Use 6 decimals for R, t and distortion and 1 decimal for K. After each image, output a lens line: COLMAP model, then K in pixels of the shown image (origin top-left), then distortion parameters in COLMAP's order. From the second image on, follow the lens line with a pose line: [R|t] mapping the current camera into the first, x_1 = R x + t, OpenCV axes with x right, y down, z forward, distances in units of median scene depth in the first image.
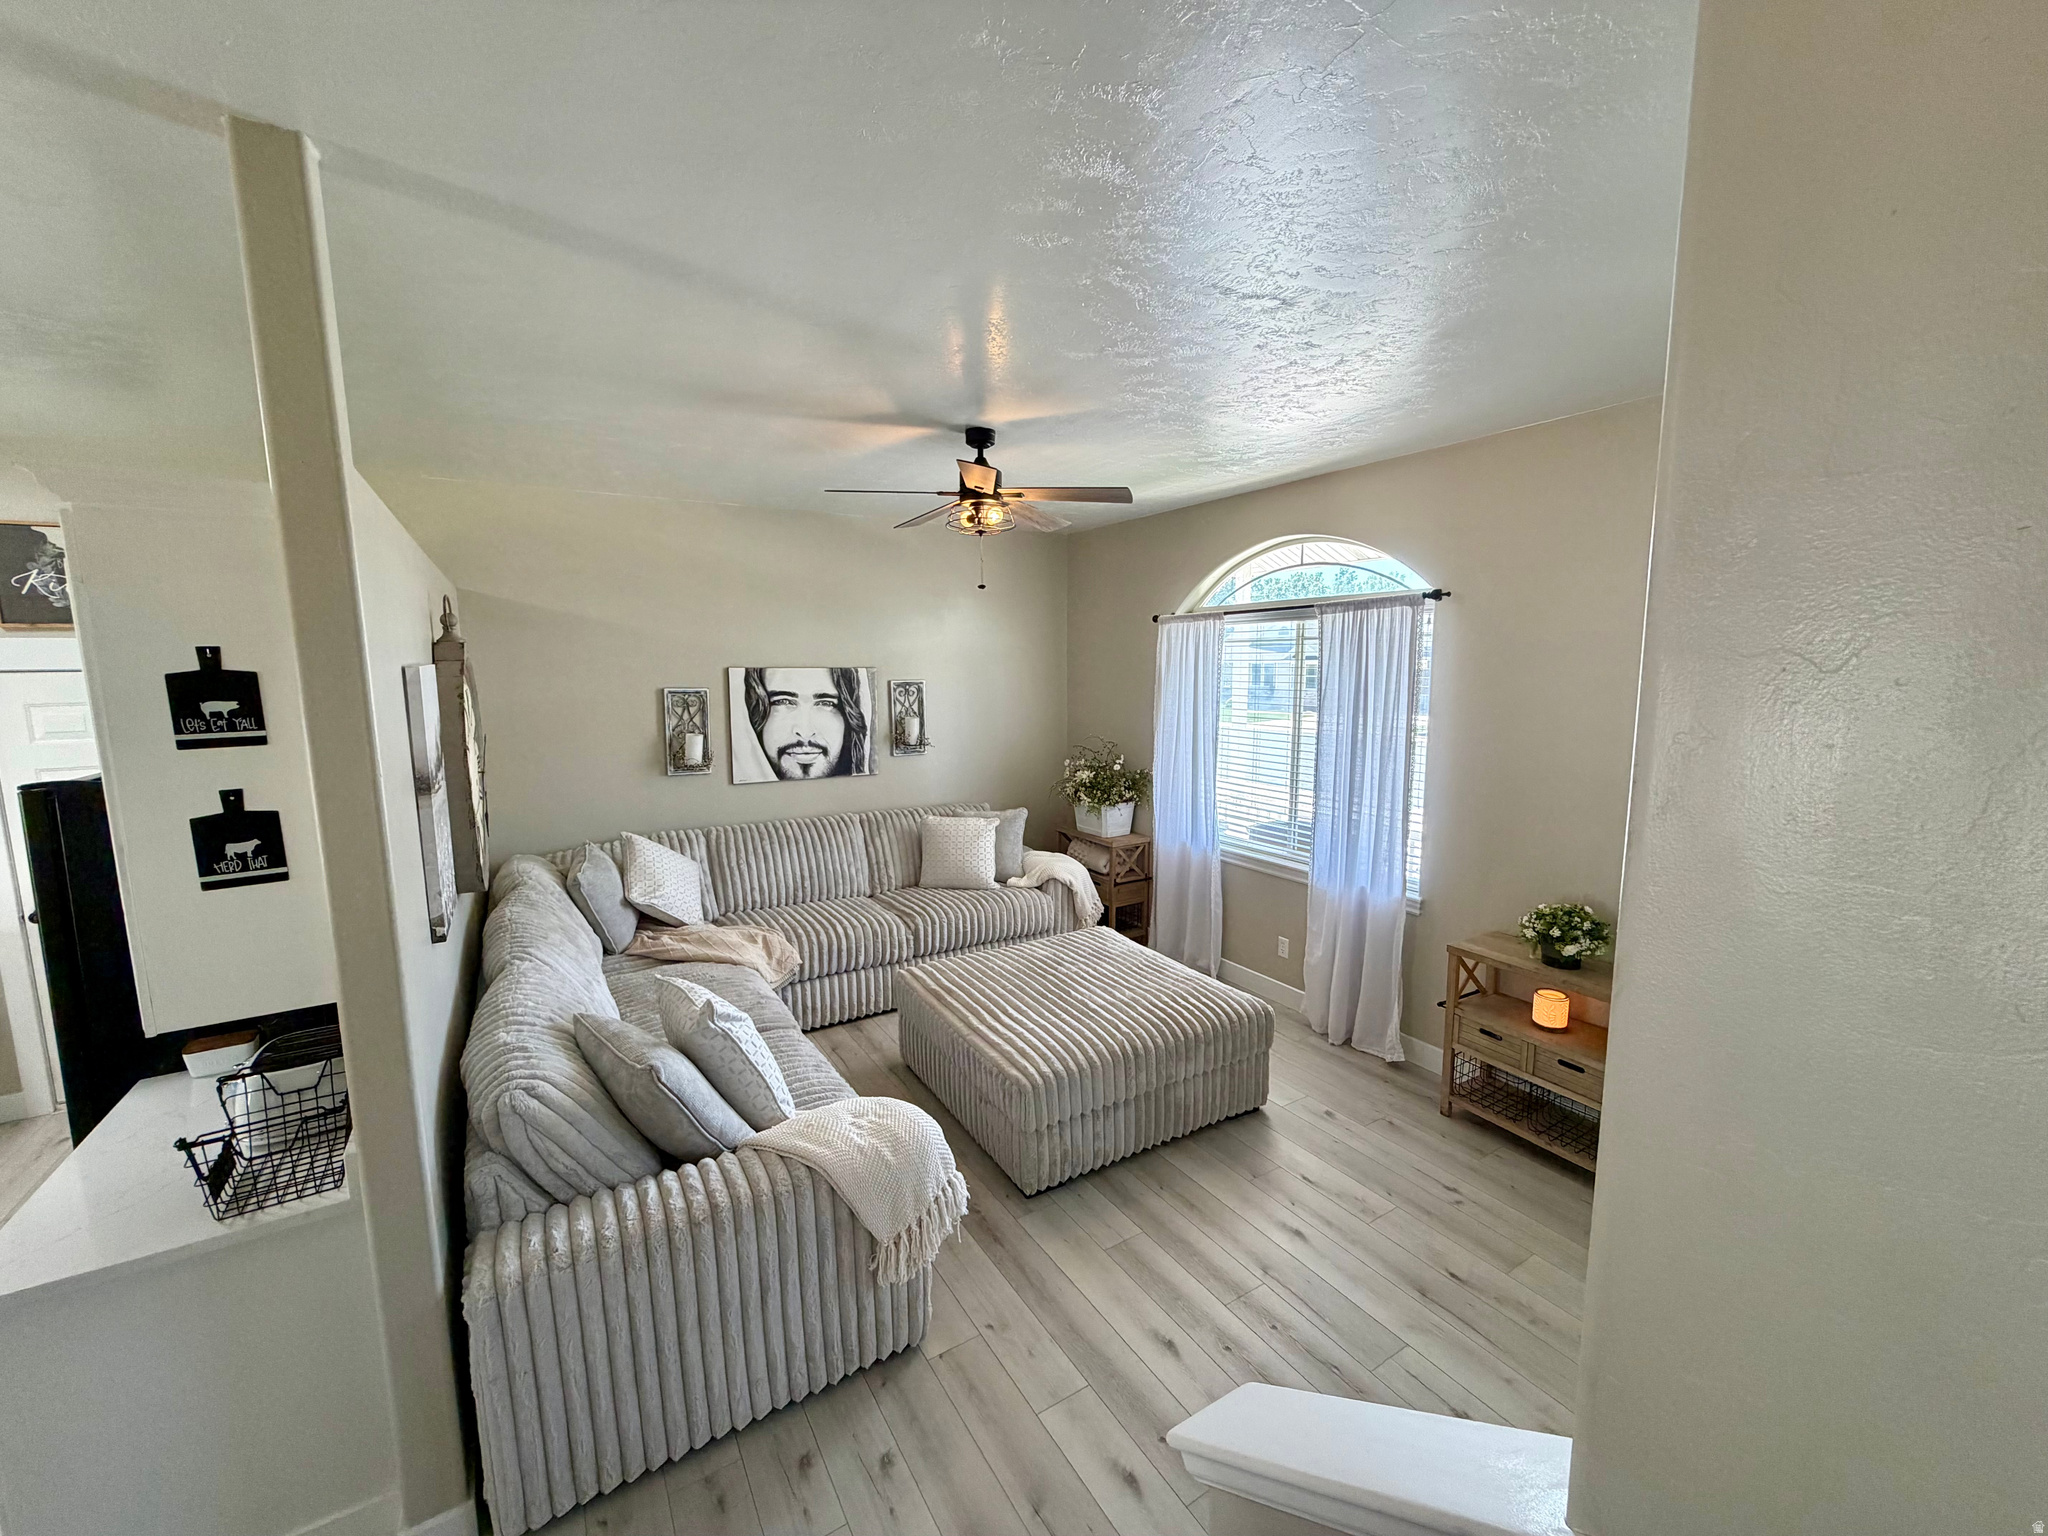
lens RADIAL K [[811.5, 0, 1033.7], [0, 811.5, 764.7], [0, 0, 1]] dist [-0.000565, -0.000088]
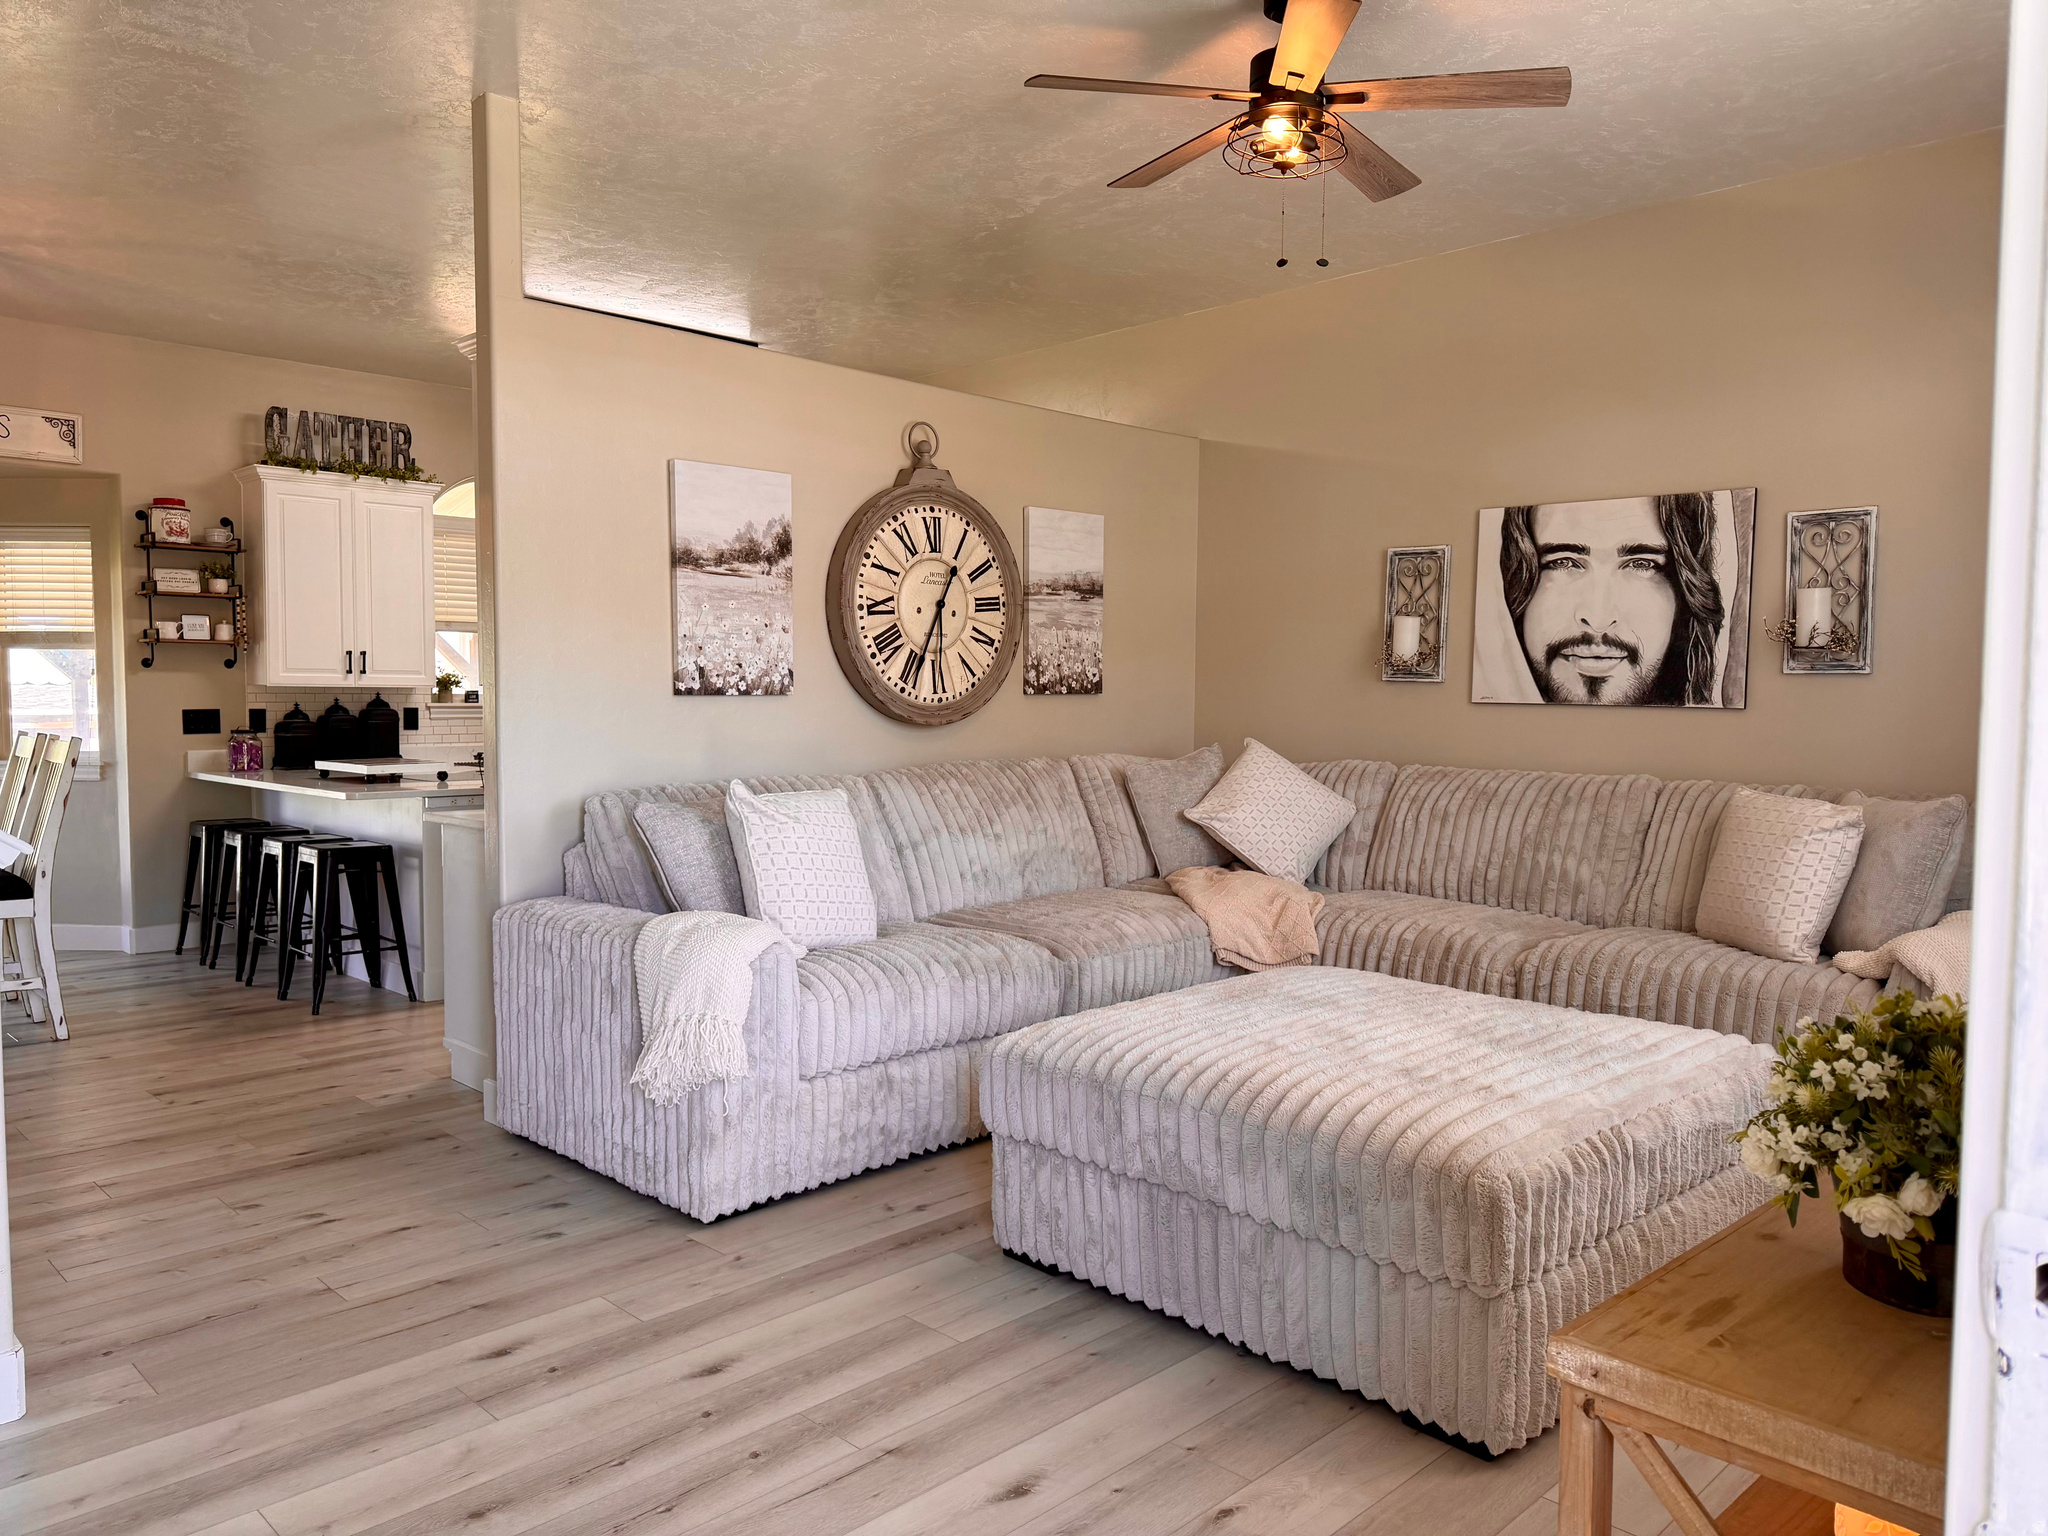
lens RADIAL K [[1465.4, 0, 1019.1], [0, 1465.4, 767.5], [0, 0, 1]] dist [0.021882, -0.035370]
pose [[0.221555, 0.058553, -0.973388, 0.626079], [-0.125072, 0.991657, 0.031184, 0.080780], [0.967094, 0.114835, 0.227030, 0.430020]]
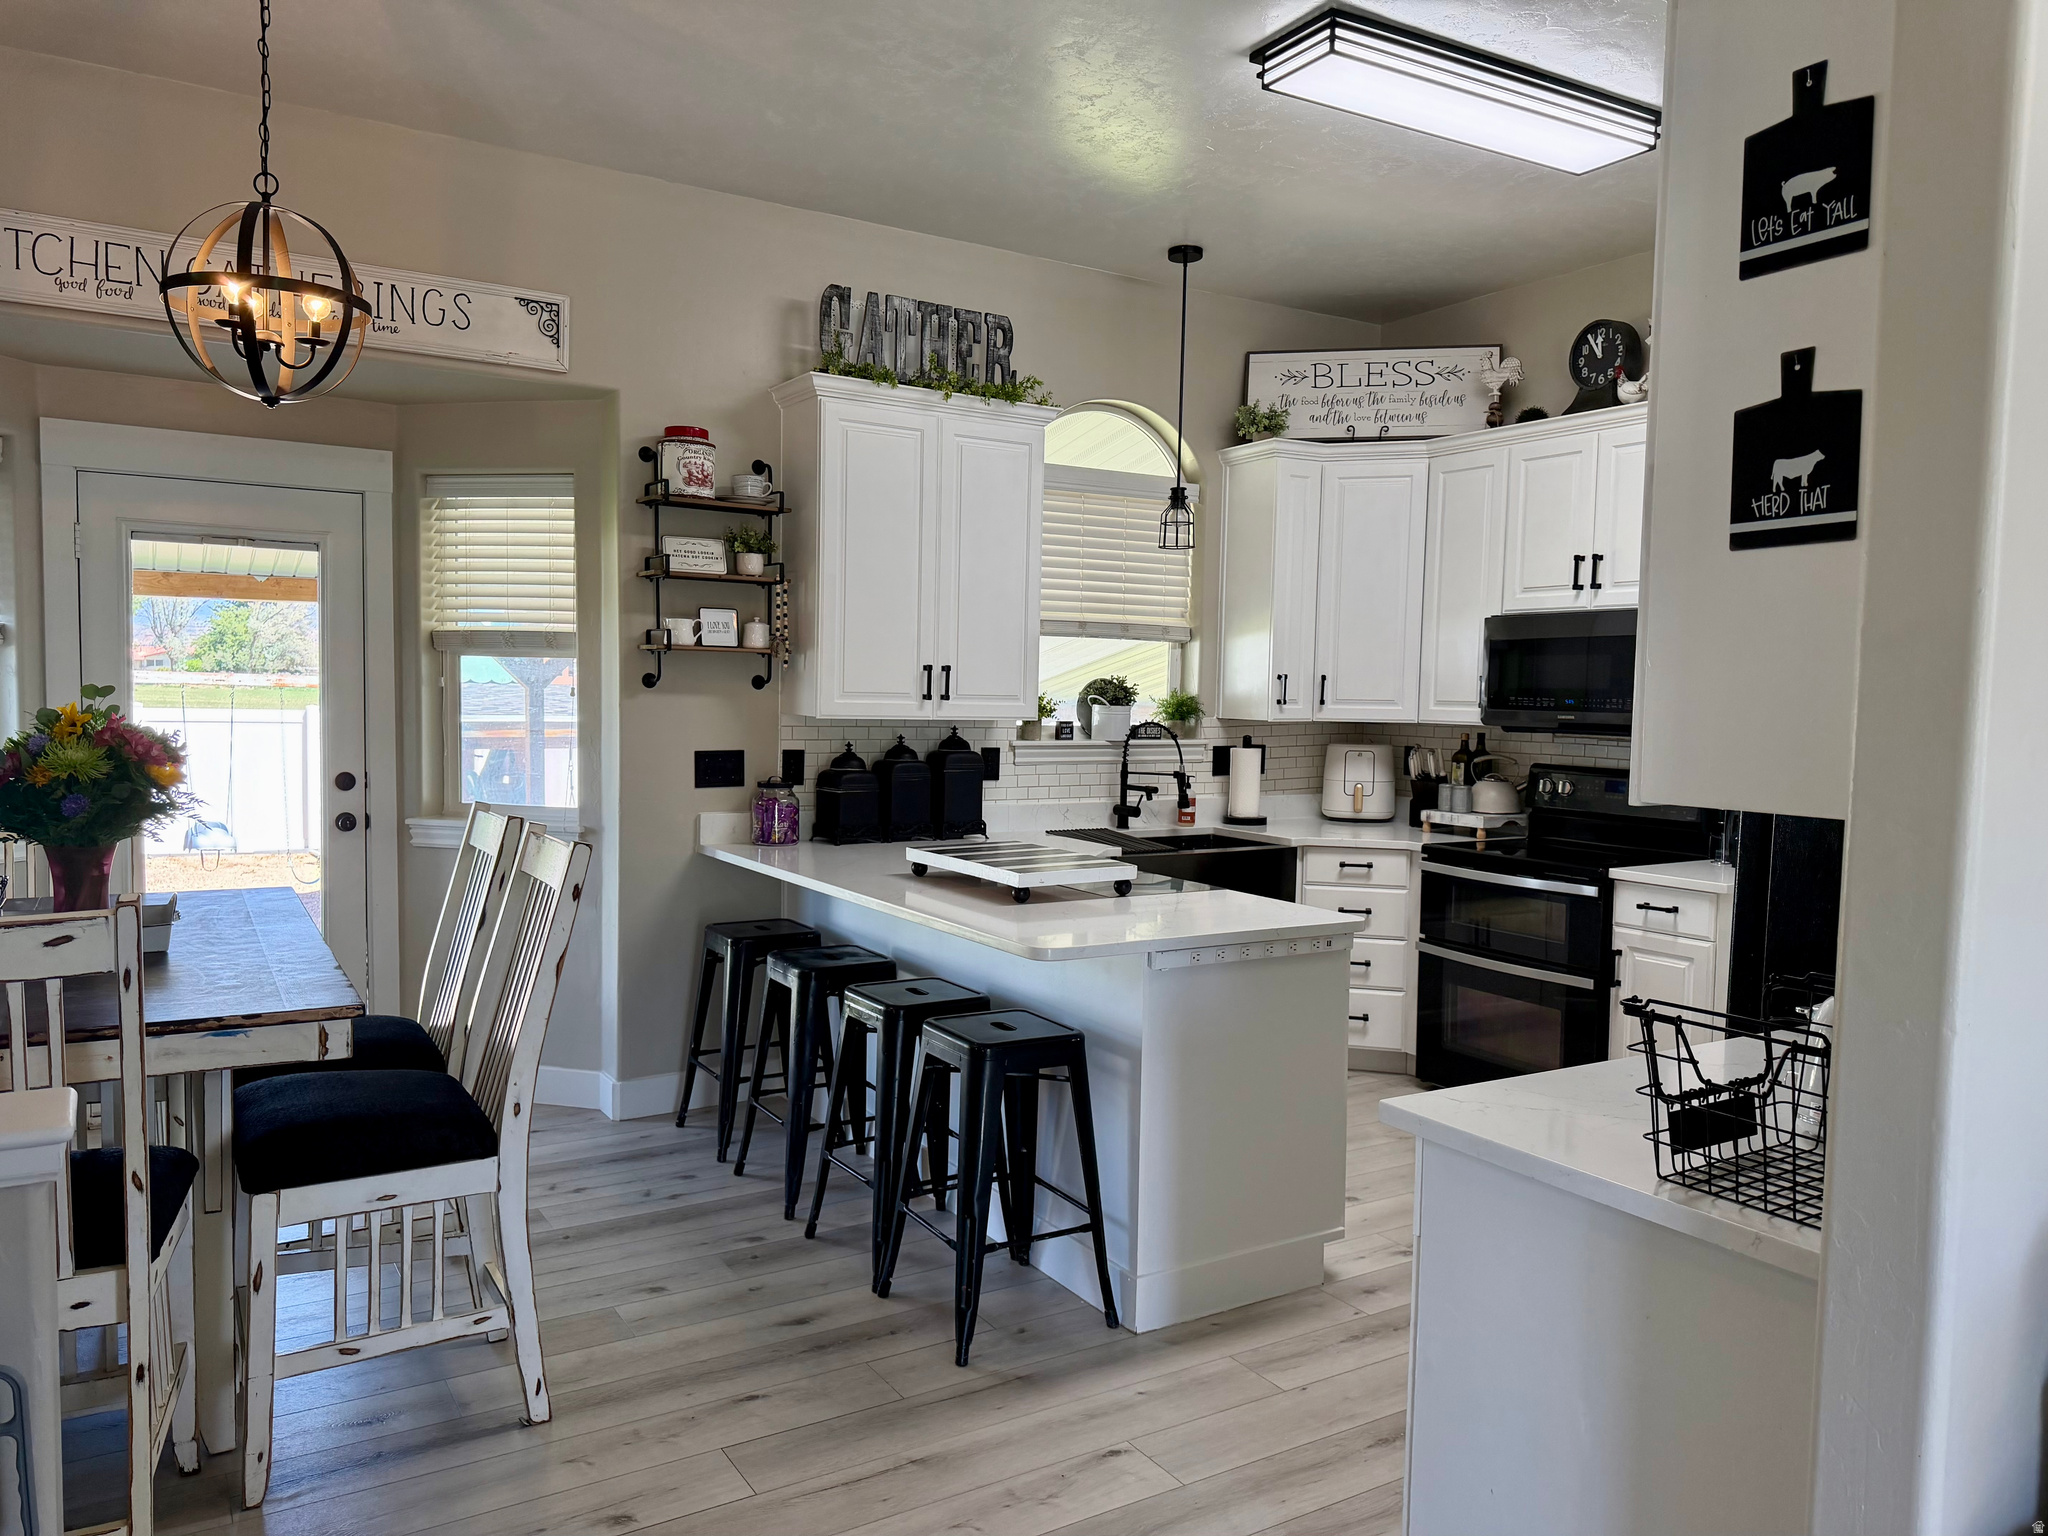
lens RADIAL K [[1465.4, 0, 1033.8], [0, 1465.4, 778.6], [0, 0, 1]] dist [0.021882, -0.035370]
pose [[-0.001946, 0.073806, -0.997271, -0.017469], [-0.142168, 0.987122, 0.073332, 0.088458], [0.989841, 0.141923, 0.008572, 0.168192]]
